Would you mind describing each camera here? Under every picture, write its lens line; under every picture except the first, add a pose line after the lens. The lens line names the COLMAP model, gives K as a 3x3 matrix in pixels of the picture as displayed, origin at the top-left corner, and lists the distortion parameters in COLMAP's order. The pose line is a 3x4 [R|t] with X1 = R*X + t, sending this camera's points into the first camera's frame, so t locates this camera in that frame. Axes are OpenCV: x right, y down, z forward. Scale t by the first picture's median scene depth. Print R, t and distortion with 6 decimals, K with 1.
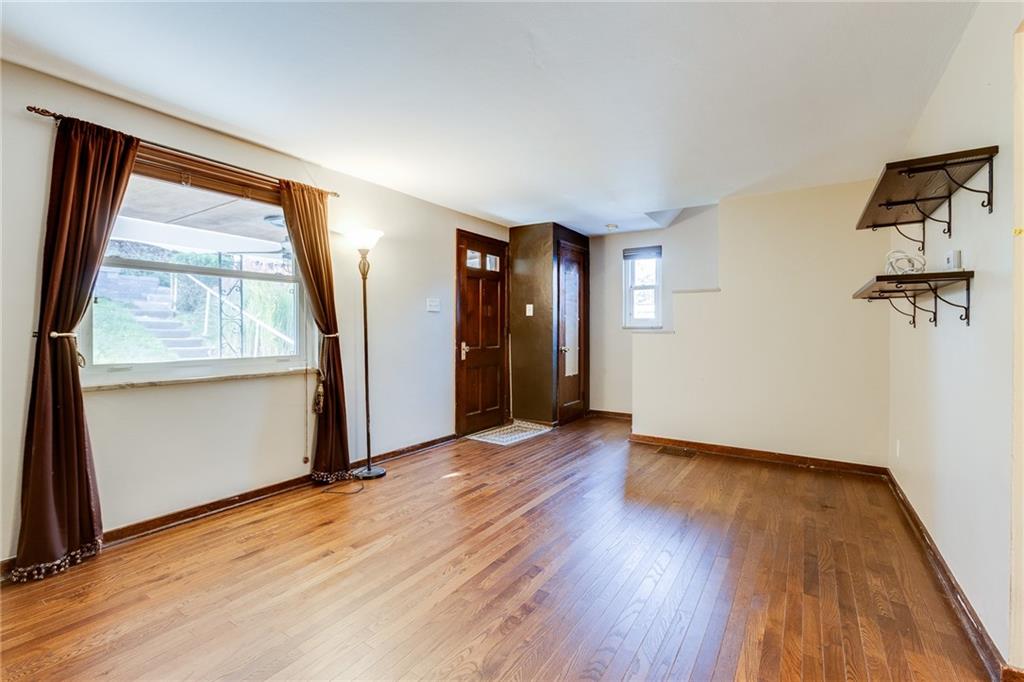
lens RADIAL K [[470.3, 0, 506.8], [0, 470.3, 331.4], [0, 0, 1]] dist [-0.004823, -0.000103]
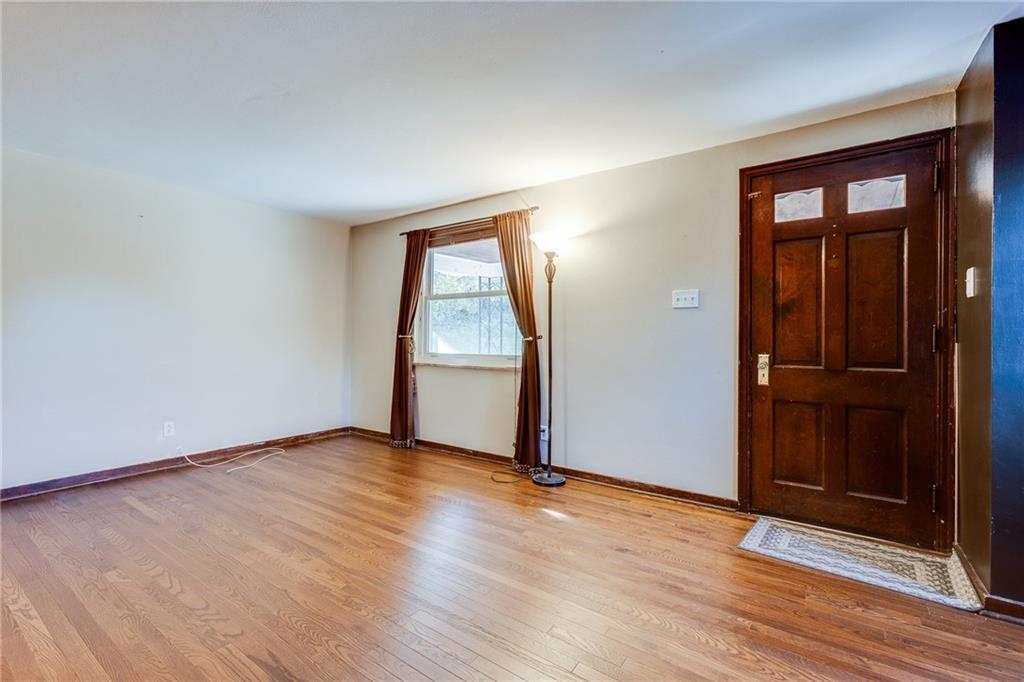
lens RADIAL K [[459.9, 0, 484.0], [0, 459.9, 336.1], [0, 0, 1]] dist [-0.002155, -0.000057]
pose [[-0.059541, 0.002253, -0.998223, 0.678816], [-0.003741, 0.999990, 0.002480, -0.000714], [0.998219, 0.003882, -0.059531, 0.925708]]
